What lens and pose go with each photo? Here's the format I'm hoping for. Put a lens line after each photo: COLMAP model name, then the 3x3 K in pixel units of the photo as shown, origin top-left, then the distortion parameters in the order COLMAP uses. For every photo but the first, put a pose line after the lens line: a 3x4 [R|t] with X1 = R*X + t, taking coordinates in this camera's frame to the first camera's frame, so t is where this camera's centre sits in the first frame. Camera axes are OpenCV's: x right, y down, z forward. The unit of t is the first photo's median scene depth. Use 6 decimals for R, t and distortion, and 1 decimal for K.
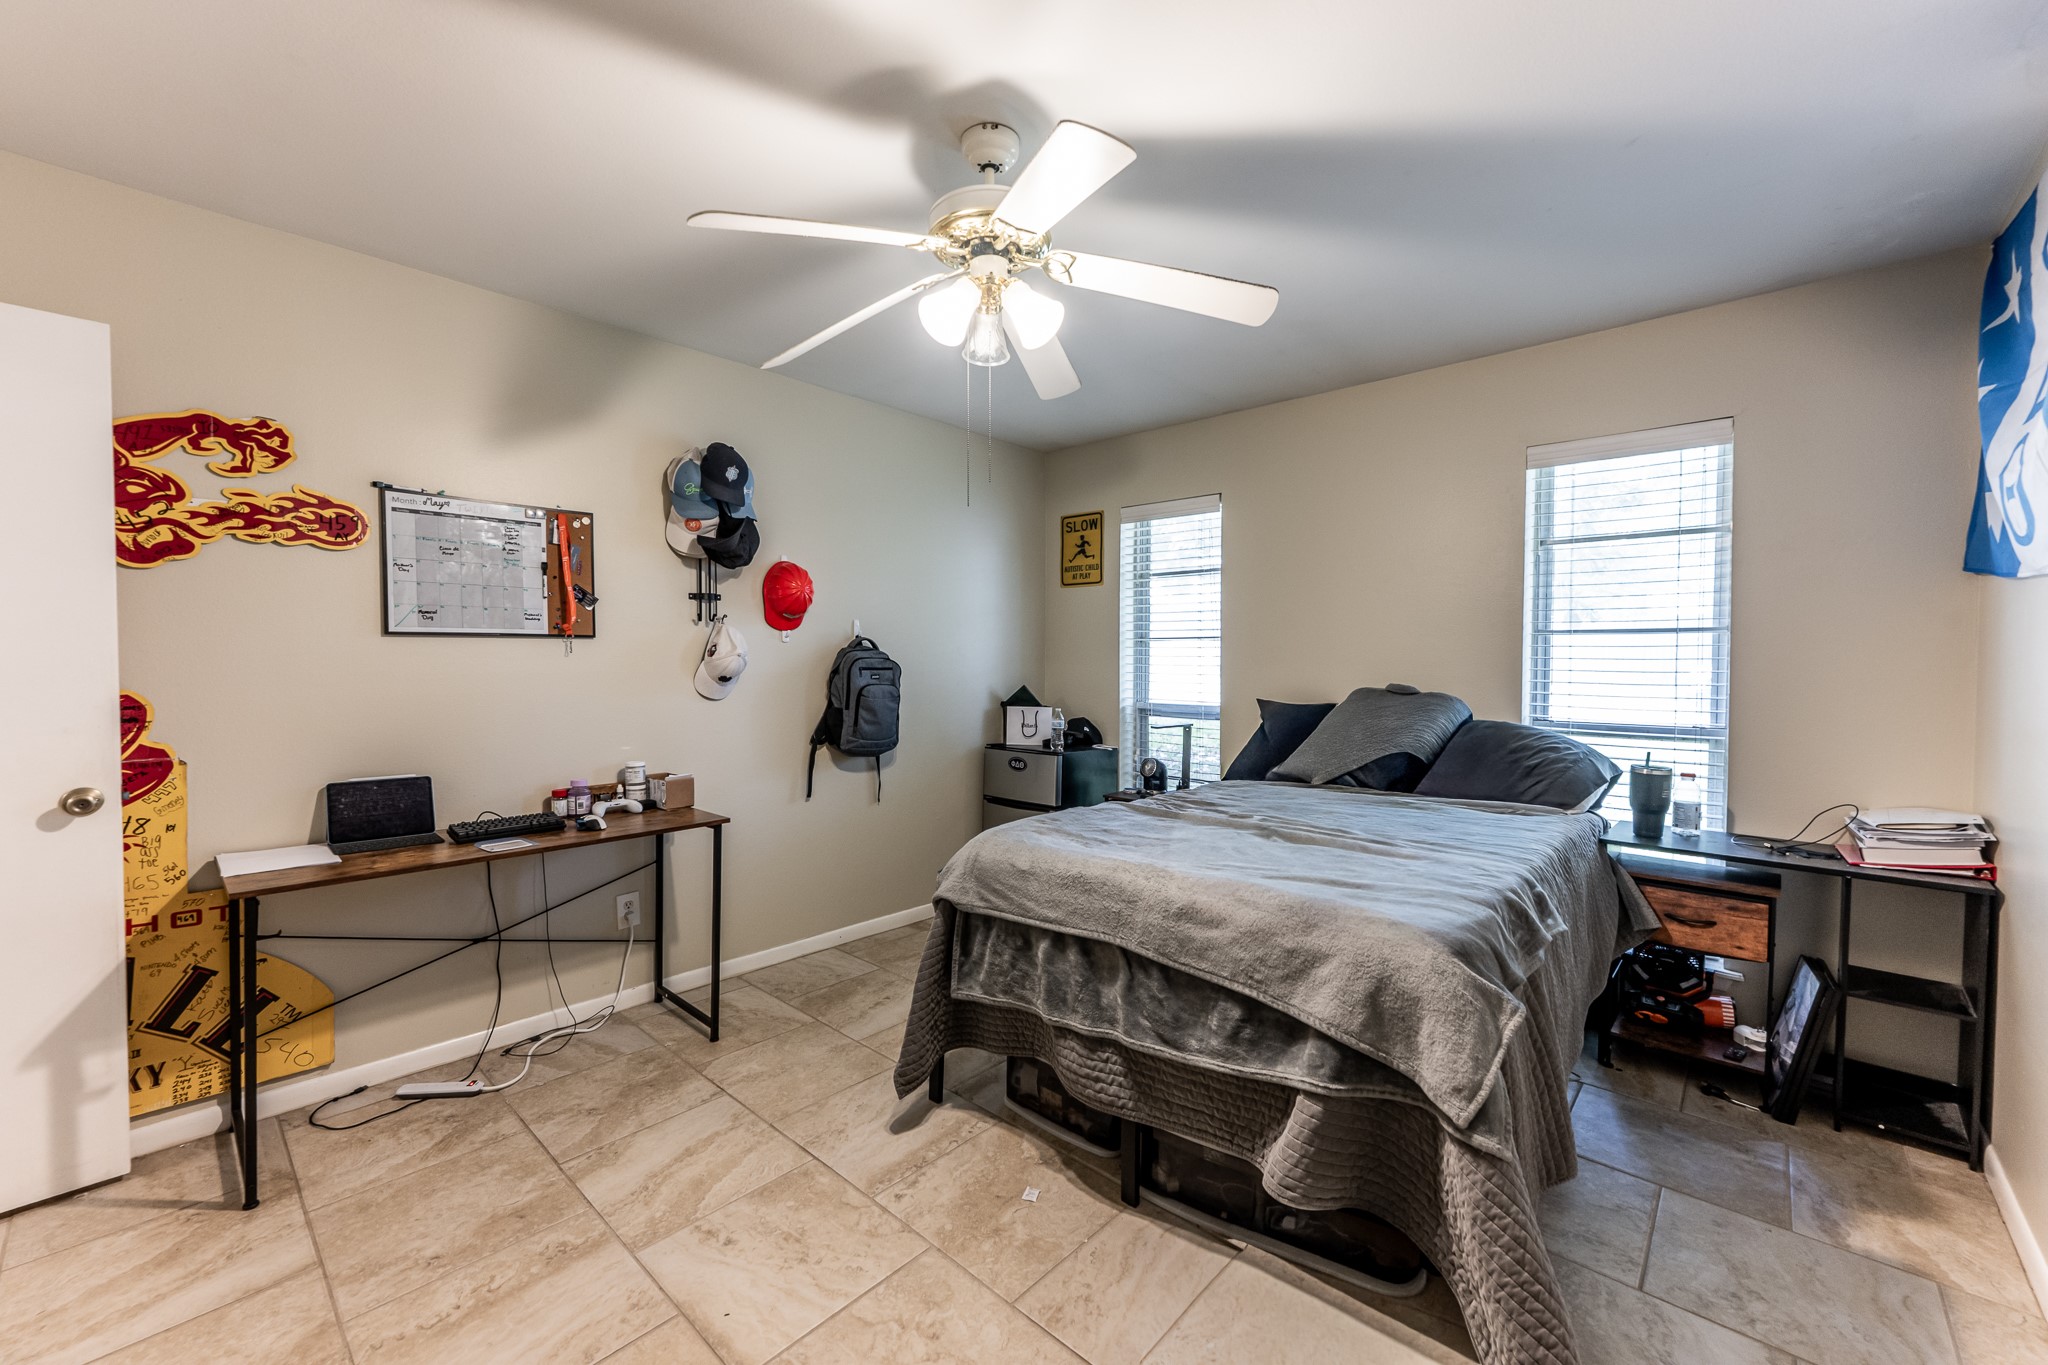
lens RADIAL K [[831.3, 0, 1023.7], [0, 831.3, 676.9], [0, 0, 1]] dist [-0.000919, 0.000374]
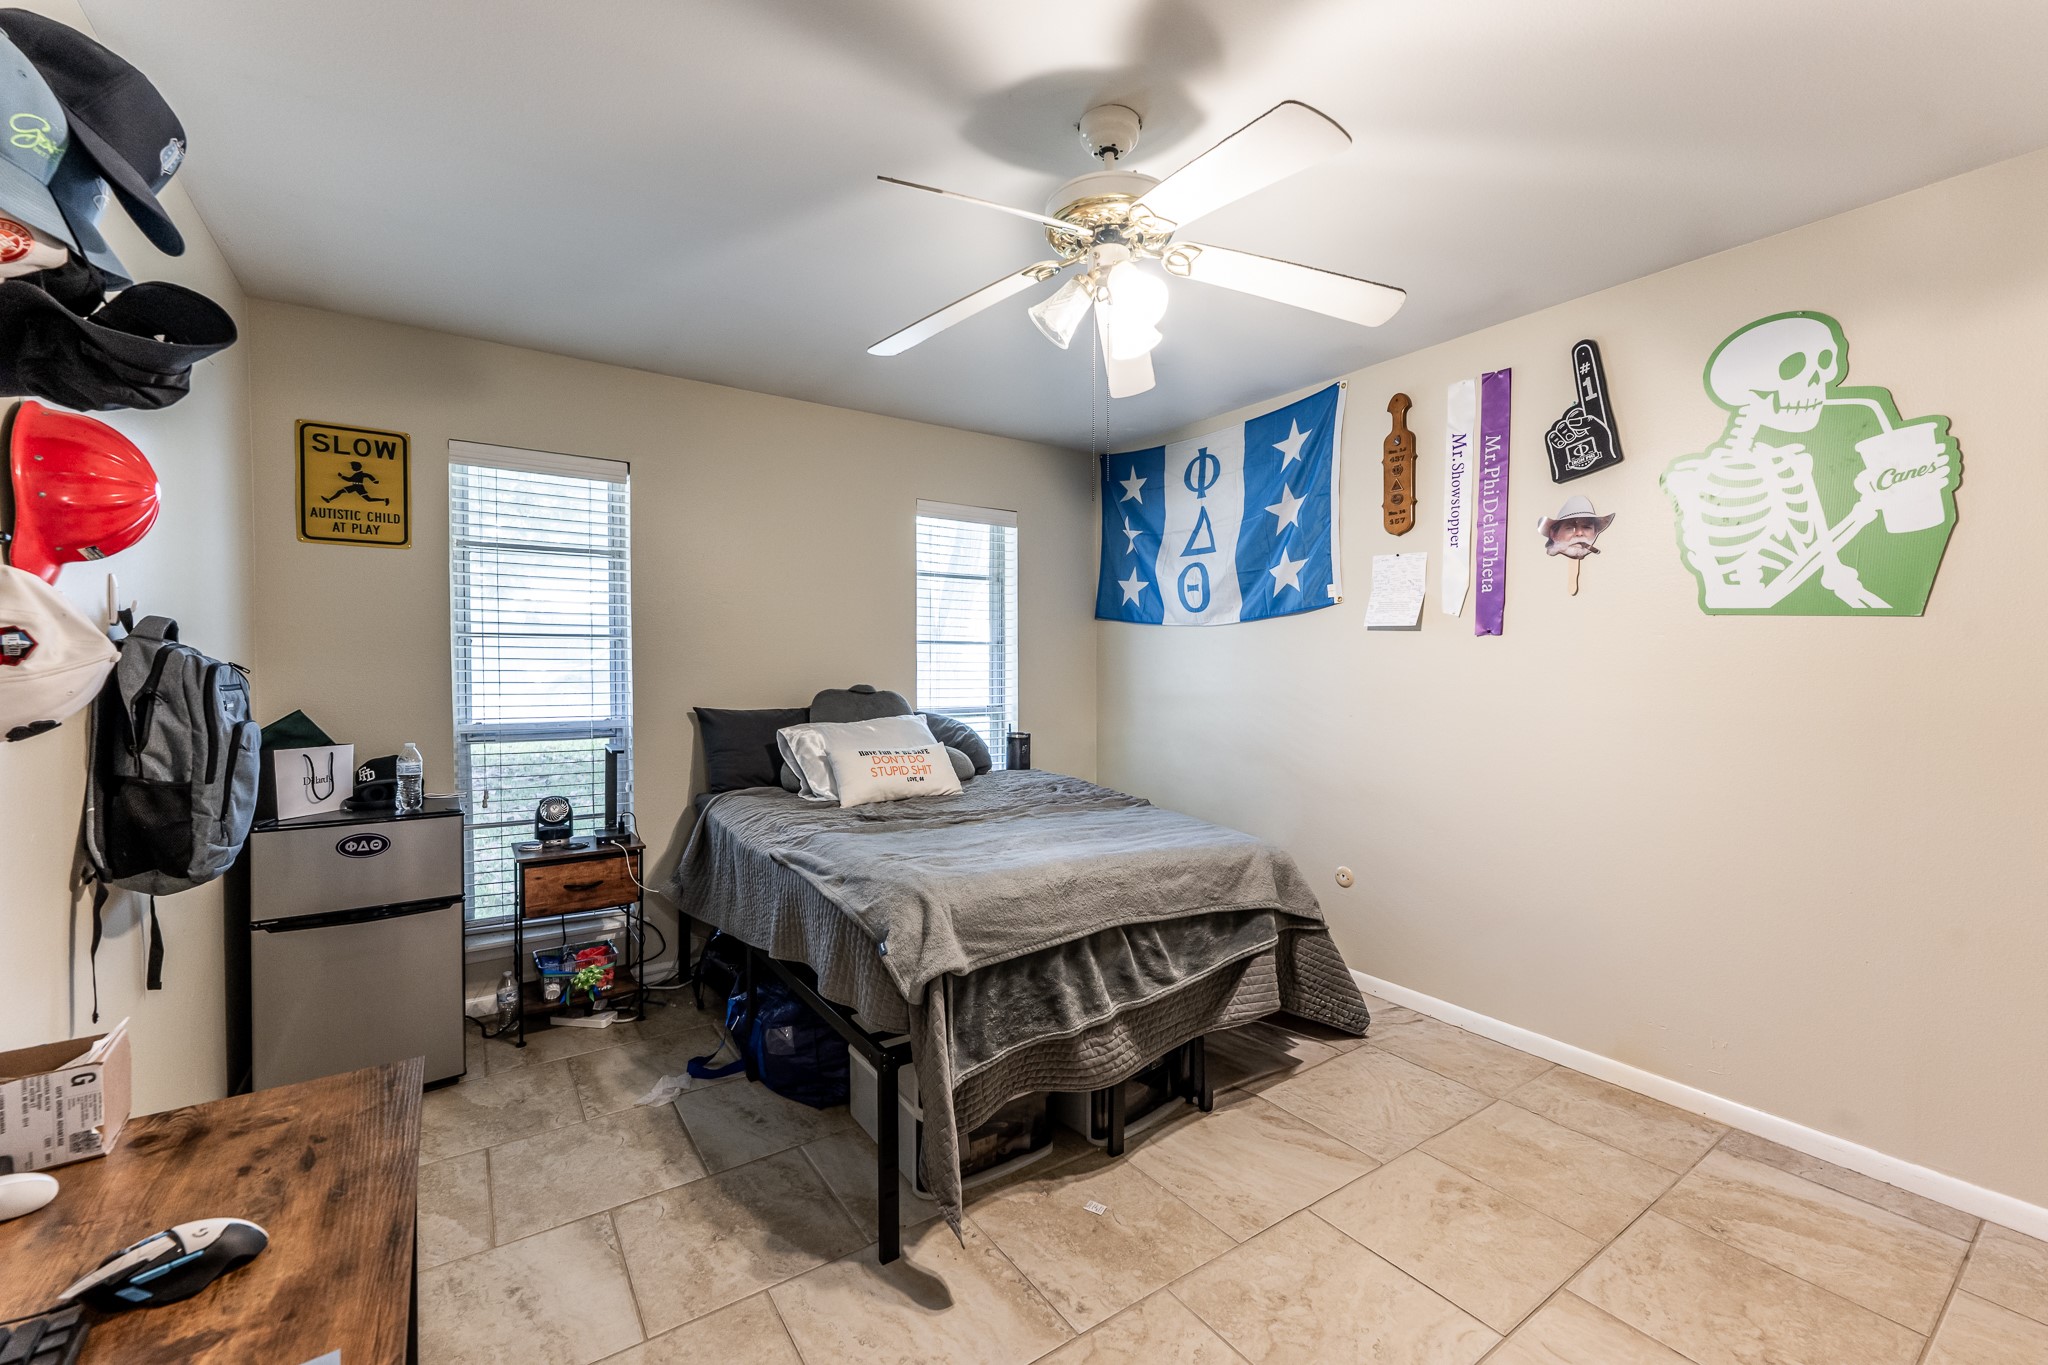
lens RADIAL K [[831.3, 0, 1024.1], [0, 831.3, 676.6], [0, 0, 1]] dist [-0.000919, 0.000374]
pose [[0.208963, -0.019607, 0.977727, -0.790979], [0.018321, 0.999702, 0.016132, -0.022630], [-0.977752, 0.014542, 0.209260, 0.711117]]
